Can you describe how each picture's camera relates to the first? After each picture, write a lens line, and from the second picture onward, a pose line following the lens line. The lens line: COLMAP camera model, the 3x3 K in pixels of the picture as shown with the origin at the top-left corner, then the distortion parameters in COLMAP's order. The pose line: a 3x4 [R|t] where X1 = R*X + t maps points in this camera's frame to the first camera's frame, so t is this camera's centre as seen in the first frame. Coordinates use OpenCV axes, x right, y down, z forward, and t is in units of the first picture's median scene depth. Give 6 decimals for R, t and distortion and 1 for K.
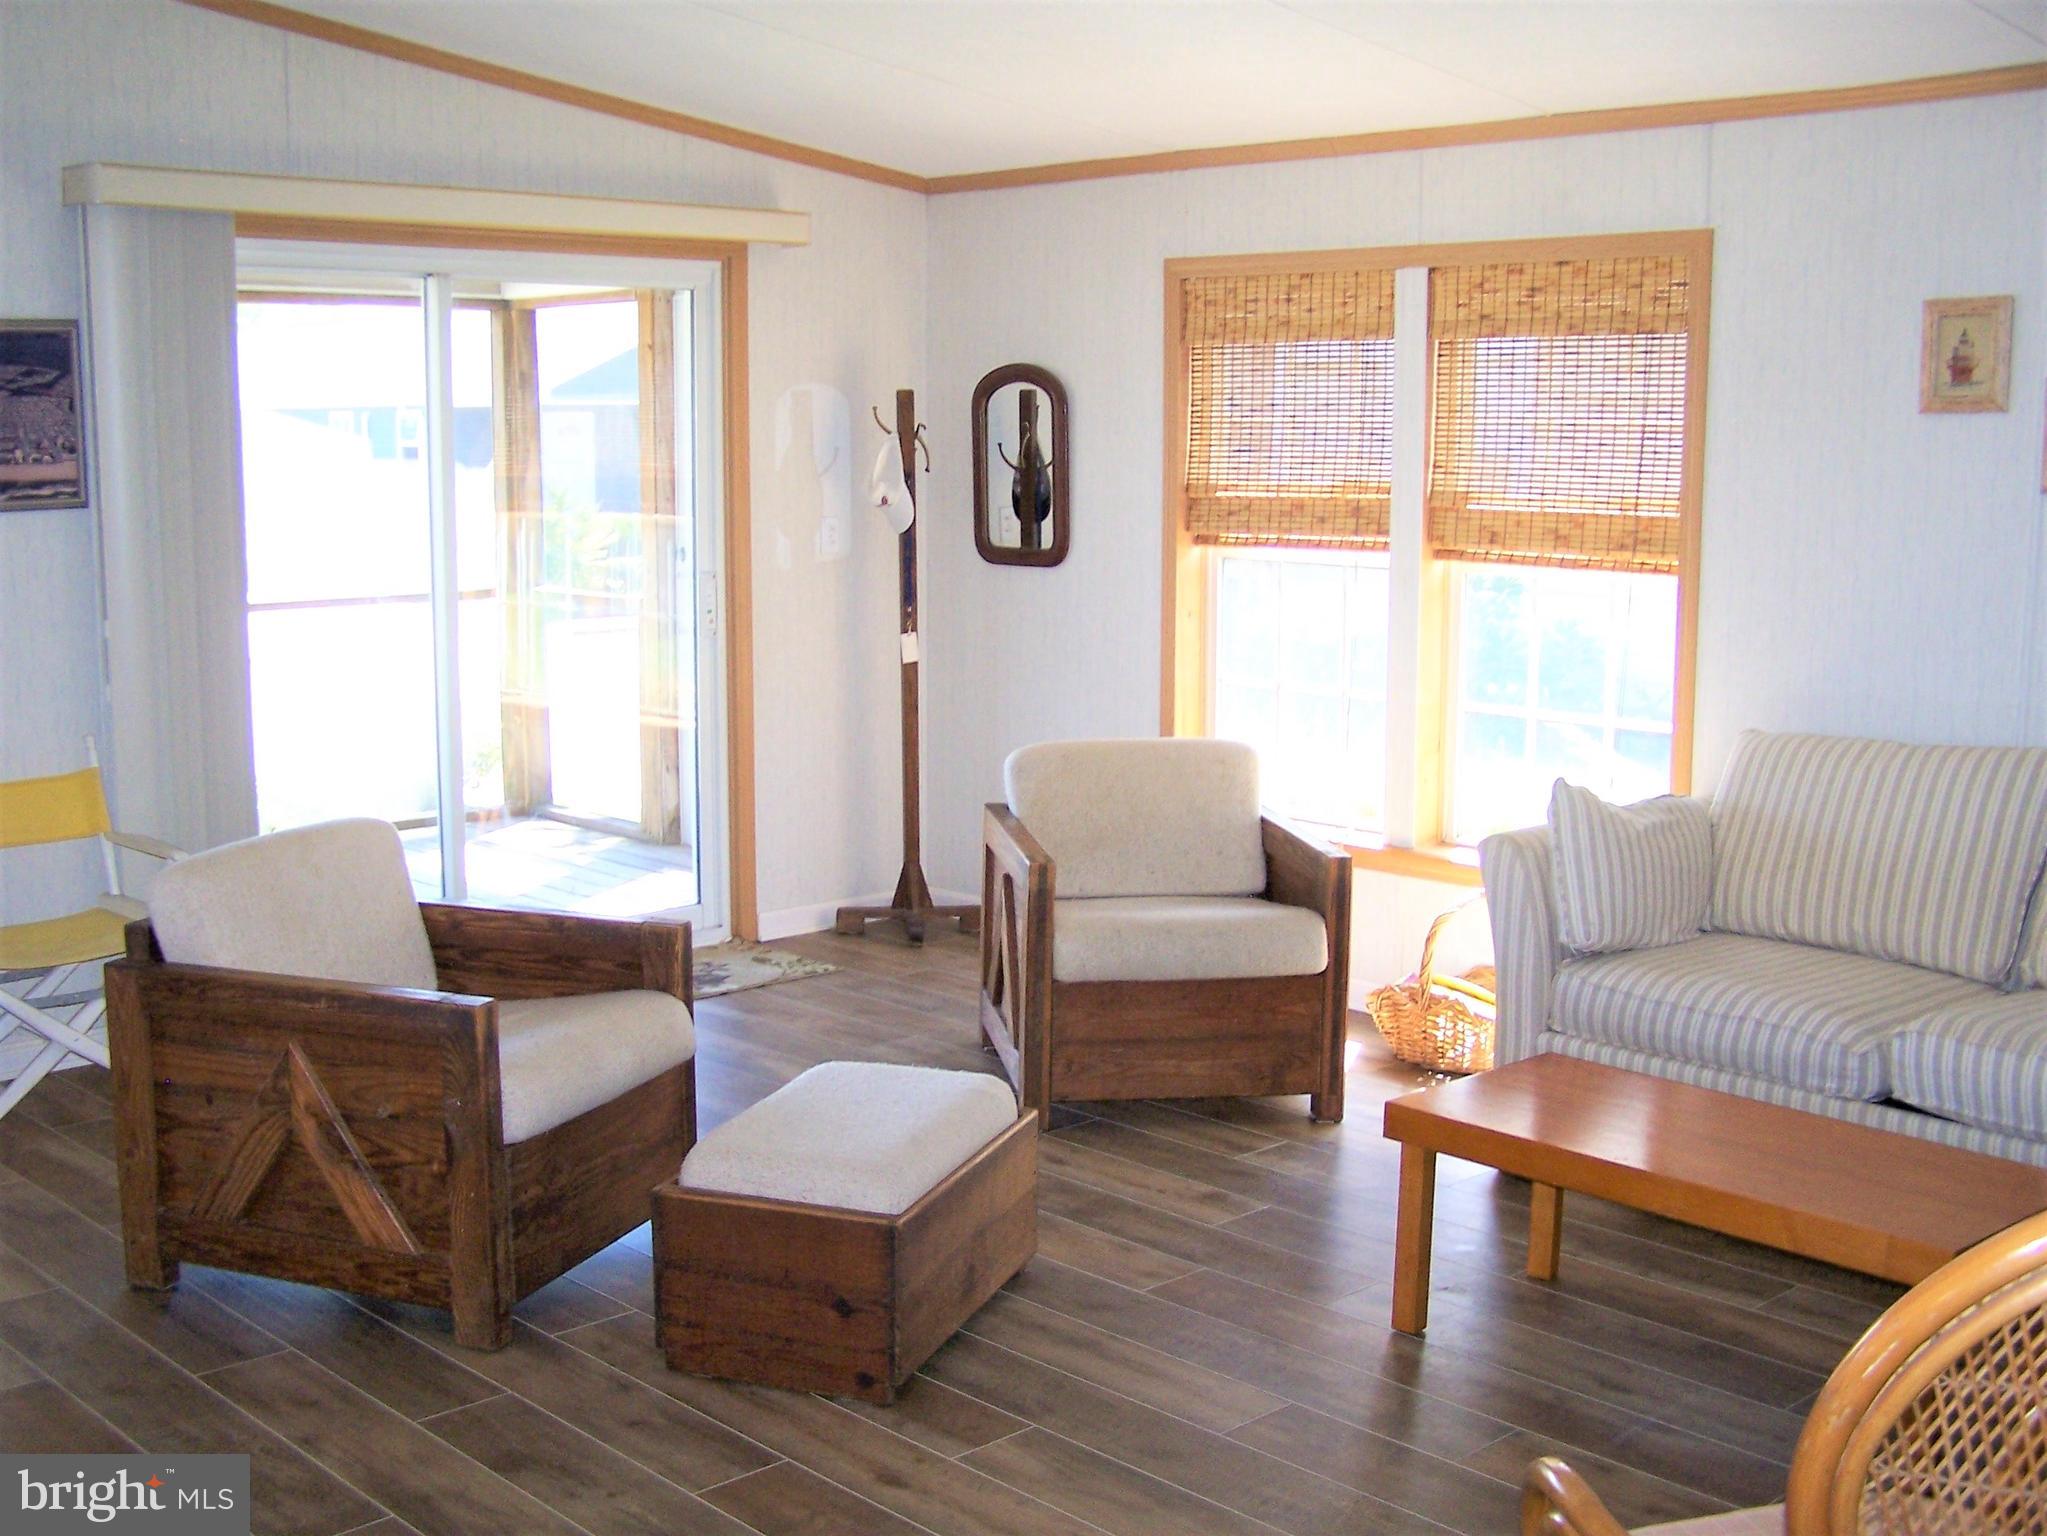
lens RADIAL K [[2338.9, 0, 1023.5], [0, 2338.9, 768.0], [0, 0, 1]] dist [-0.160500, 0.366832]
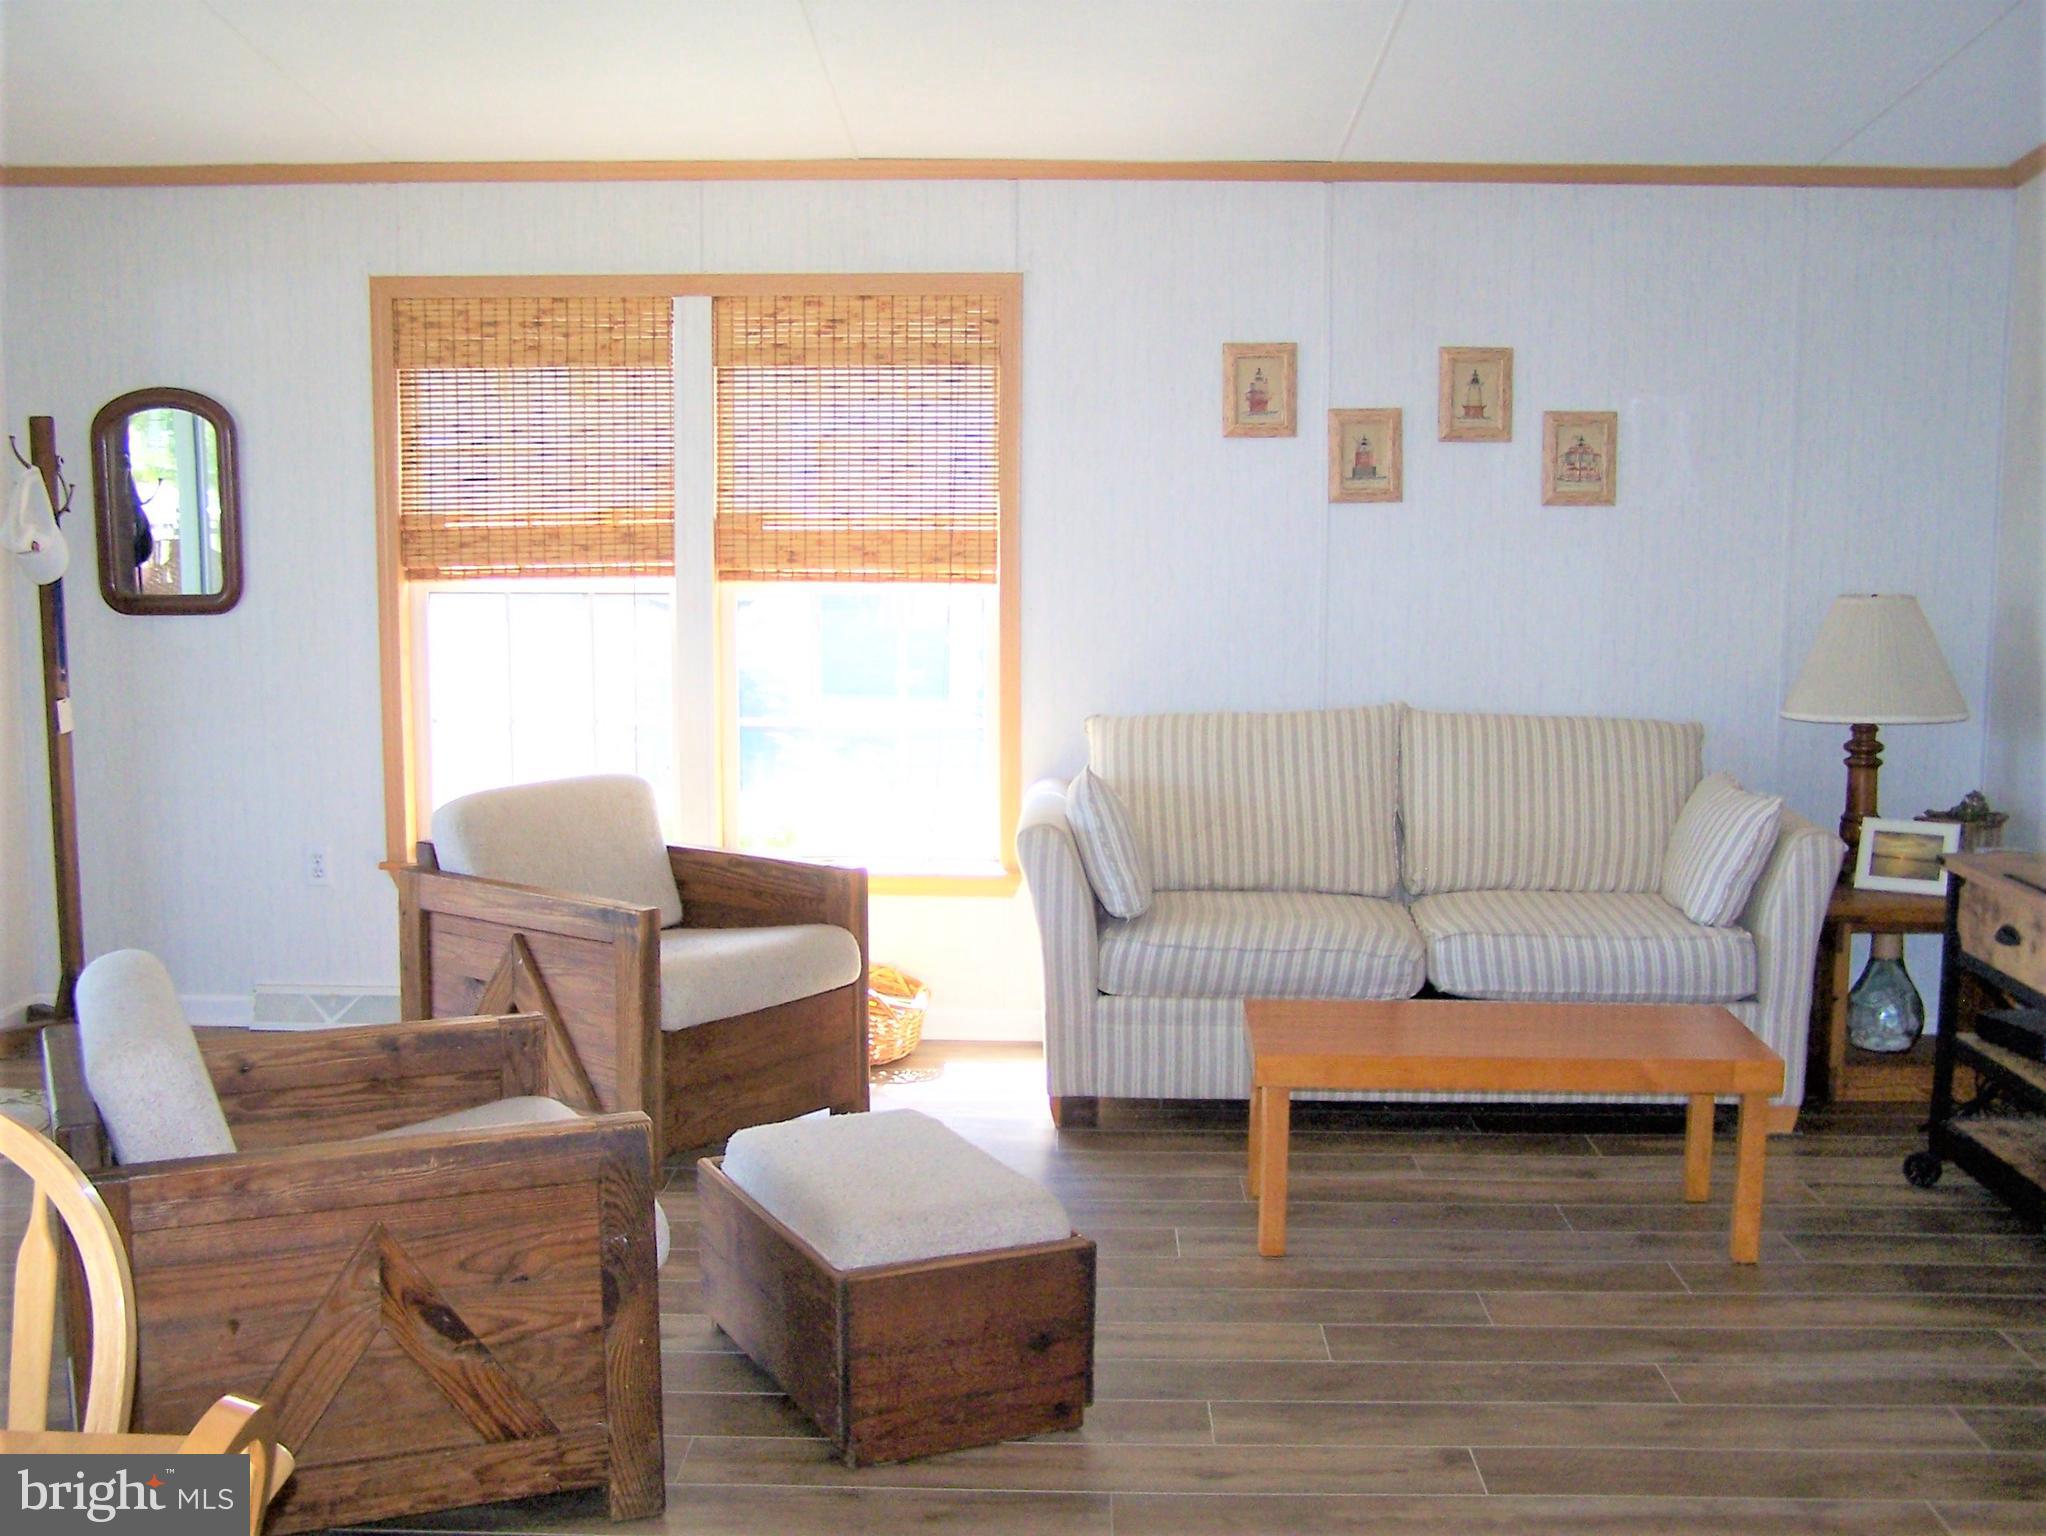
lens RADIAL K [[2397.6, 0, 944.8], [0, 2397.6, 771.5], [0, 0, 1]] dist [-0.180463, 0.394353]
pose [[0.727481, -0.094626, 0.679571, -0.499202], [0.101704, 0.994375, 0.029586, -0.028894], [-0.678548, 0.047592, 0.733013, 0.174897]]
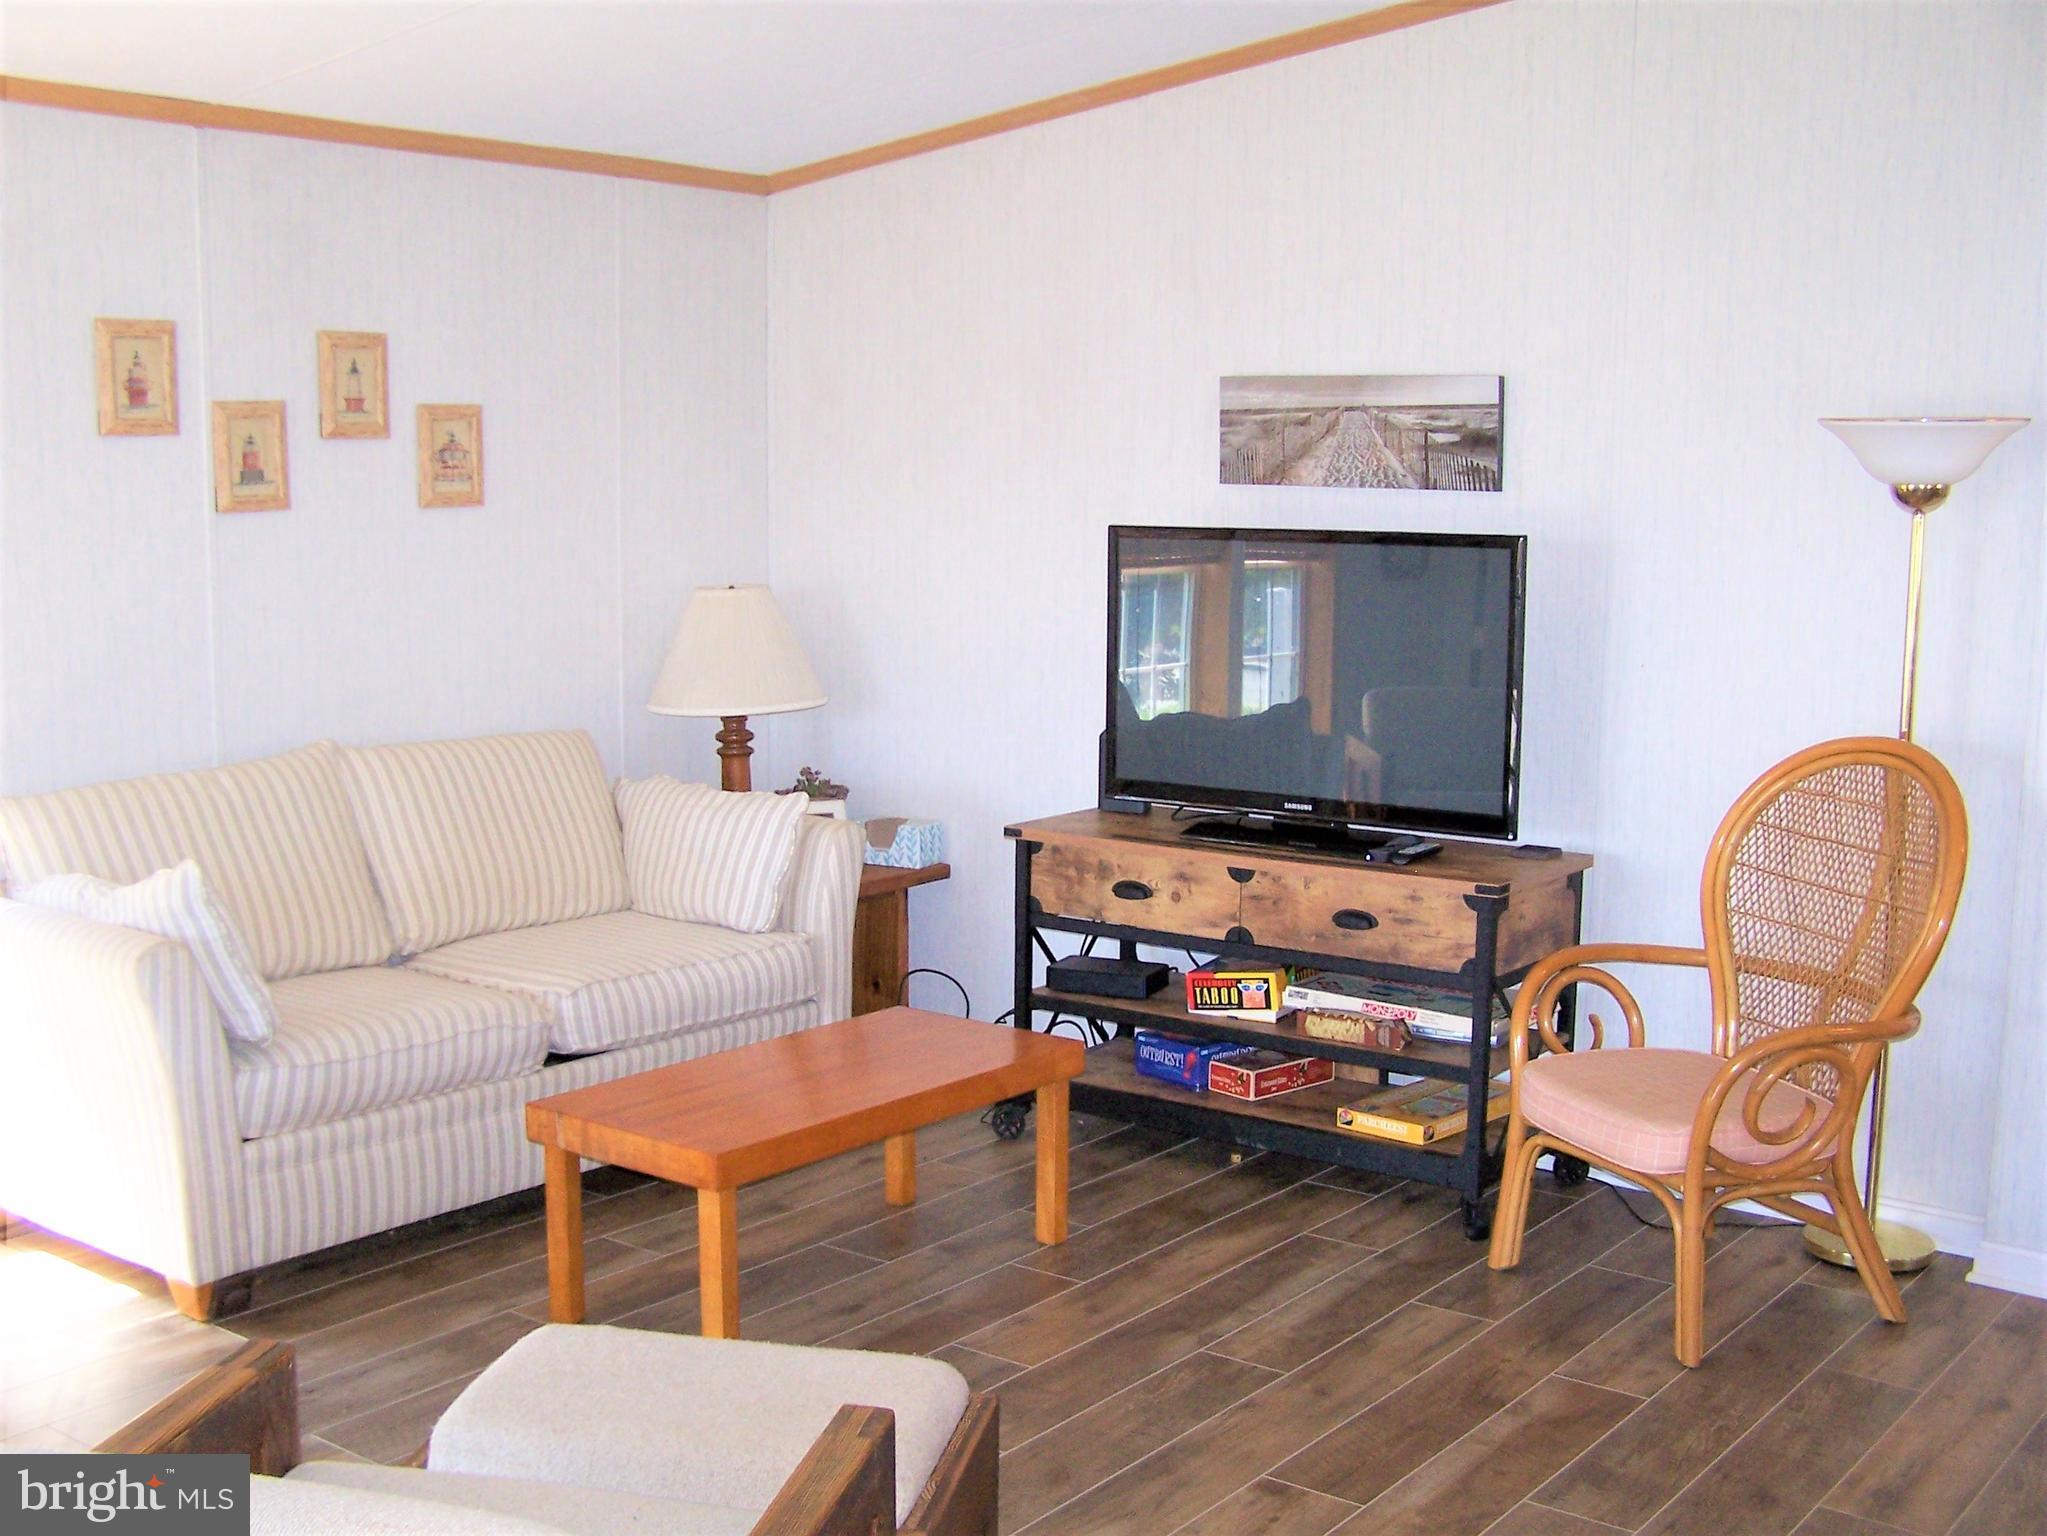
lens RADIAL K [[2398.7, 0, 945.3], [0, 2398.7, 771.5], [0, 0, 1]] dist [-0.180463, 0.394353]
pose [[-0.119143, -0.140344, 0.982908, -0.559099], [0.139881, 0.977713, 0.156558, -0.106472], [-0.982974, 0.156143, -0.096856, 0.672556]]
